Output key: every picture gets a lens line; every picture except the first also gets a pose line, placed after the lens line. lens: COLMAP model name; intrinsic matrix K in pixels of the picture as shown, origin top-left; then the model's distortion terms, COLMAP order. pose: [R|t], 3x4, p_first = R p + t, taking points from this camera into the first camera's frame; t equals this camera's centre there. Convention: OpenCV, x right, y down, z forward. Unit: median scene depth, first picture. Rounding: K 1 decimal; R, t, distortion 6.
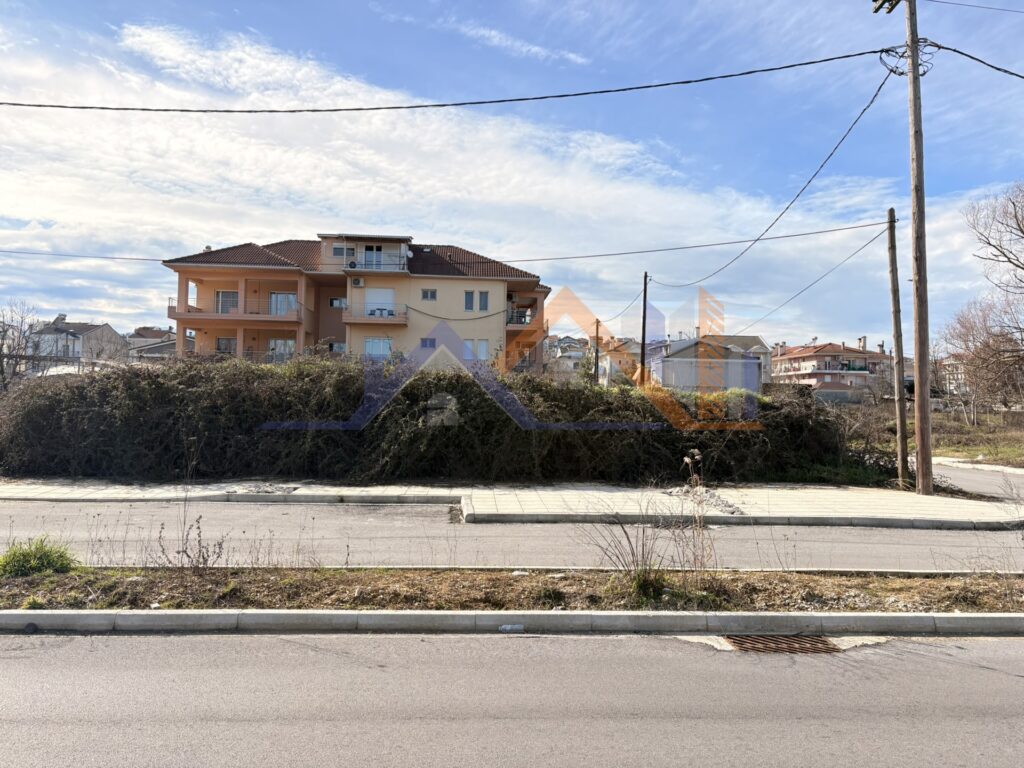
lens RADIAL K [[784.6, 0, 512.0], [0, 784.6, 384.0], [0, 0, 1]] dist [0.074480, -0.076131]
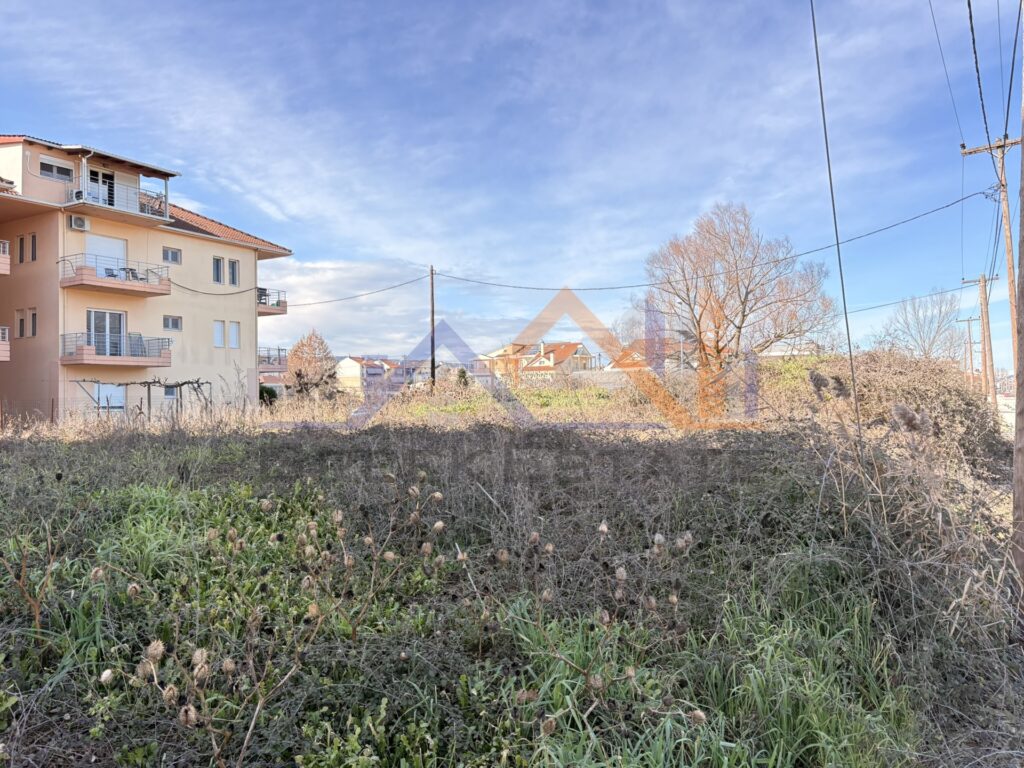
lens RADIAL K [[784.6, 0, 512.0], [0, 784.6, 384.0], [0, 0, 1]] dist [0.074480, -0.076131]
pose [[0.579584, -0.004941, 0.814897, -0.531645], [0.001011, 0.999985, 0.005344, 0.000747], [-0.814912, -0.002274, 0.579581, 0.329237]]
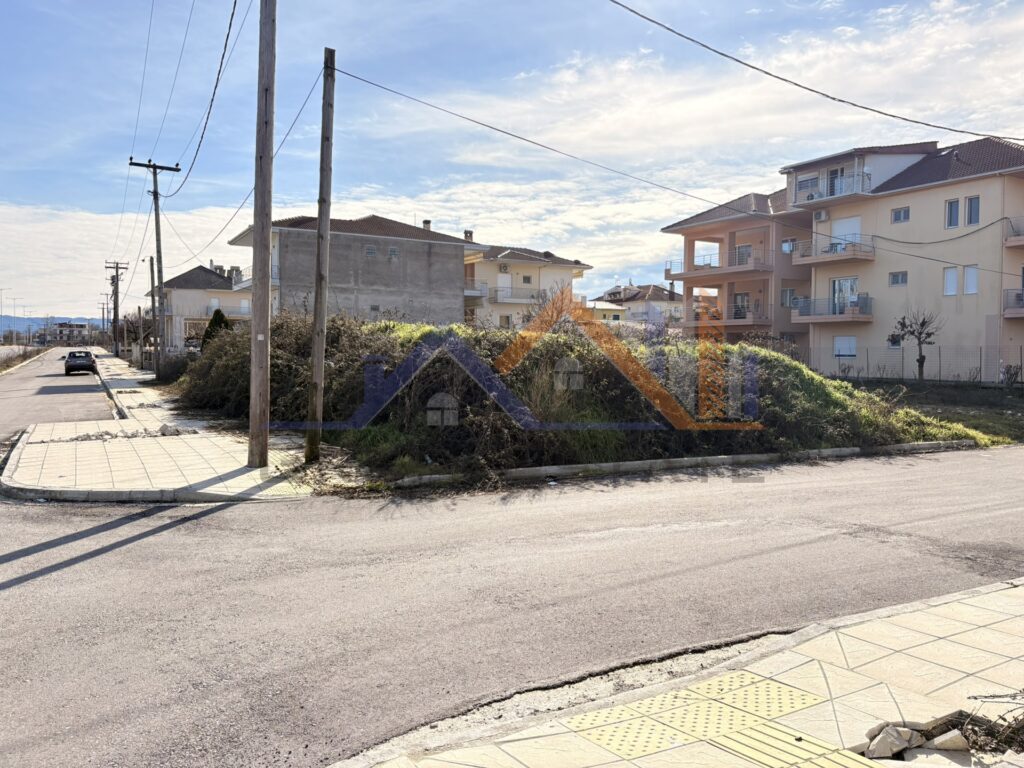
lens RADIAL K [[777.3, 0, 517.4], [0, 777.3, 374.7], [0, 0, 1]] dist [0.074242, -0.099963]
pose [[0.439915, 0.012331, -0.897955, 0.437467], [0.021567, 0.999472, 0.024292, 0.016725], [0.897780, -0.030053, 0.439417, 0.321727]]
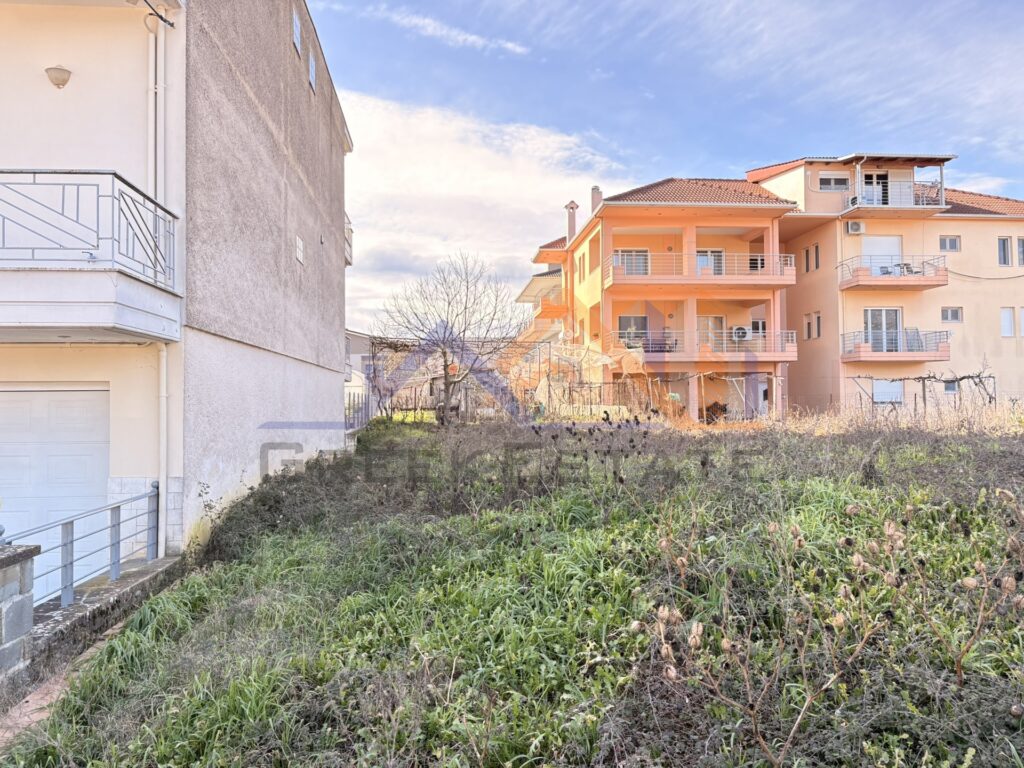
lens RADIAL K [[782.3, 0, 483.4], [0, 782.3, 379.9], [0, 0, 1]] dist [-0.000402, -0.005211]
pose [[0.999679, -0.021532, -0.013385, -0.517870], [0.021457, 0.999753, -0.005741, 0.000473], [0.013505, 0.005452, 0.999894, 0.319740]]
